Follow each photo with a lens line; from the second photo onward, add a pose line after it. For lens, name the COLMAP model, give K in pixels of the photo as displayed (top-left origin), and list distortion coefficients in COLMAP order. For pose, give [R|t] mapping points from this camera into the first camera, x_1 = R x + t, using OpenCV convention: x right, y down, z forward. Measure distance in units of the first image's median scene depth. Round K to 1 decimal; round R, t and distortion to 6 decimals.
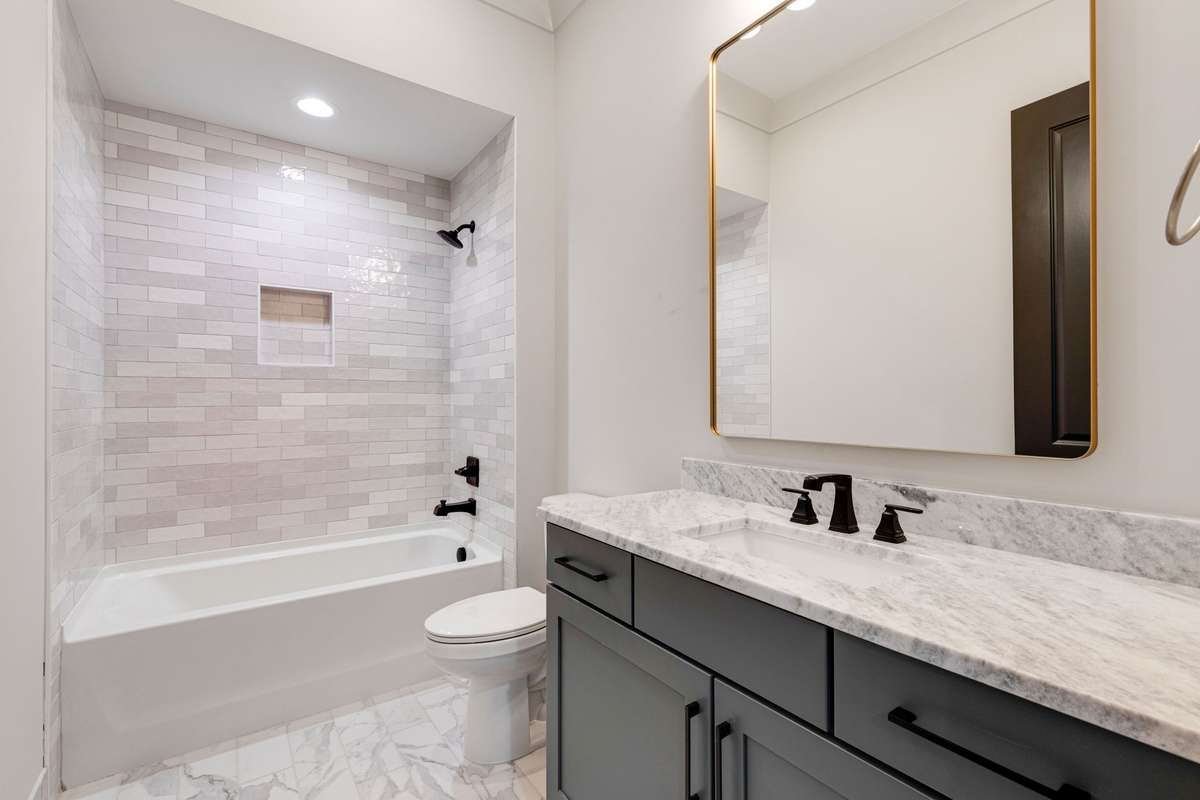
lens RADIAL K [[541.4, 0, 601.9], [0, 541.4, 396.0], [0, 0, 1]] dist [0.003516, 0.000100]
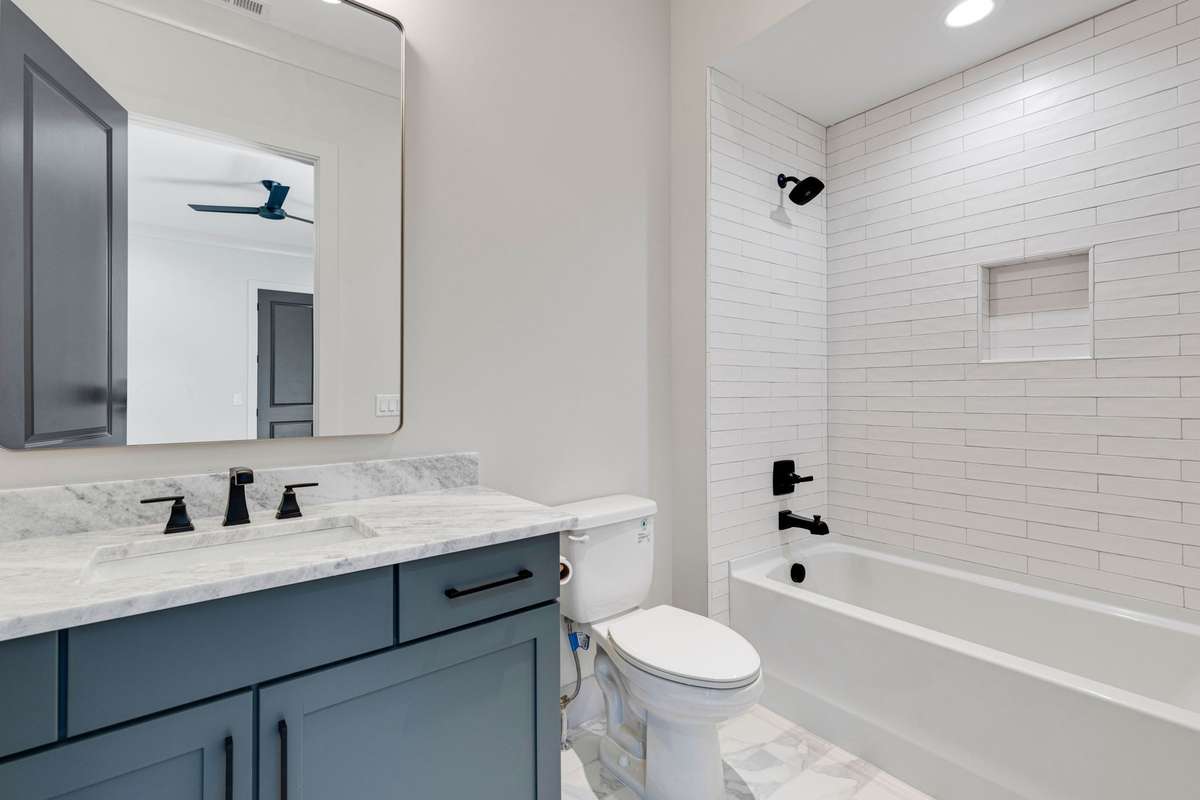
lens RADIAL K [[541.4, 0, 601.9], [0, 541.4, 396.0], [0, 0, 1]] dist [0.003516, 0.000100]
pose [[-0.046579, -0.006216, 0.998895, -0.776424], [-0.002369, 0.999979, 0.006112, -0.000144], [-0.998912, -0.002081, -0.046593, 0.458204]]
